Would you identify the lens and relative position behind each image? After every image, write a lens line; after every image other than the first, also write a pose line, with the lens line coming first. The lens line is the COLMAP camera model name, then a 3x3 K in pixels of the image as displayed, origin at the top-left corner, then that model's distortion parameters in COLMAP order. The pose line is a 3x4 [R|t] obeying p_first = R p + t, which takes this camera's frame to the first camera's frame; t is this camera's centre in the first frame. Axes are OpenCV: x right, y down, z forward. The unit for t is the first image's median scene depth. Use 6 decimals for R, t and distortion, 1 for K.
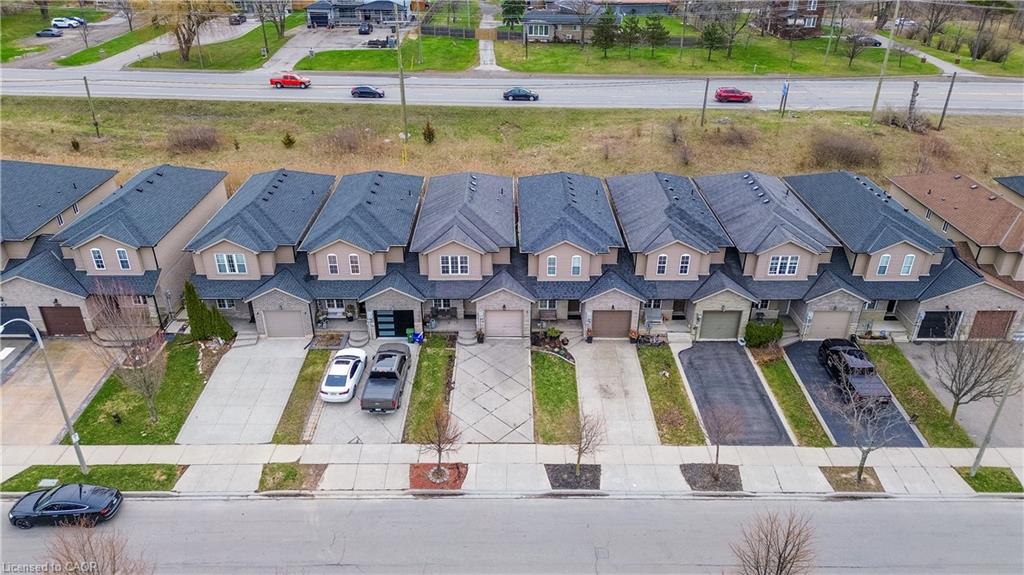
lens RADIAL K [[730.8, 0, 514.0], [0, 730.8, 305.5], [0, 0, 1]] dist [0.039418, -0.015355]
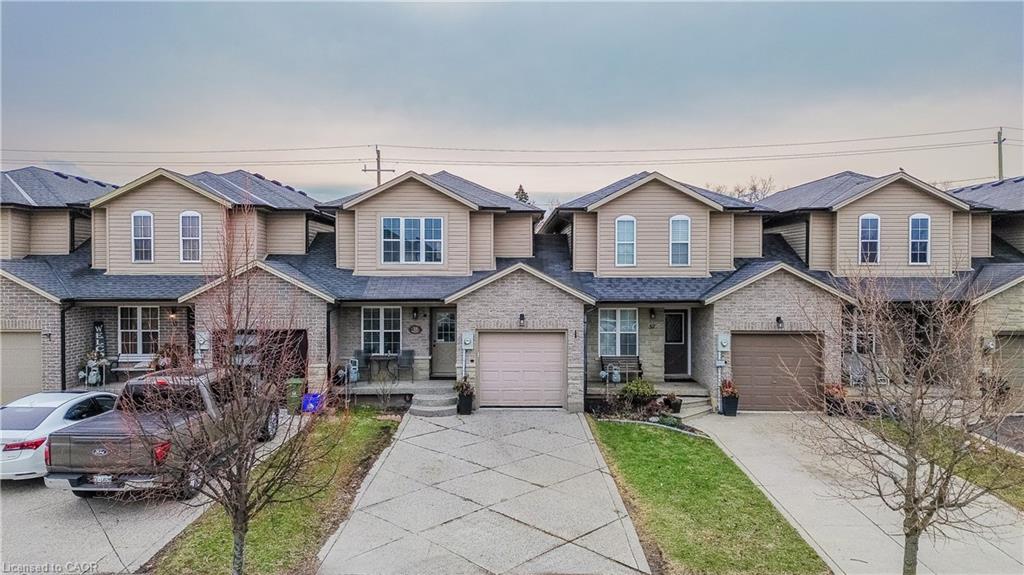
lens RADIAL K [[730.8, 0, 512.0], [0, 730.8, 288.4], [0, 0, 1]] dist [0.039418, -0.015355]
pose [[0.999972, -0.006421, -0.003725, -0.017561], [0.003820, 0.875407, -0.483371, 0.190331], [0.006365, 0.483344, 0.875408, 0.613290]]
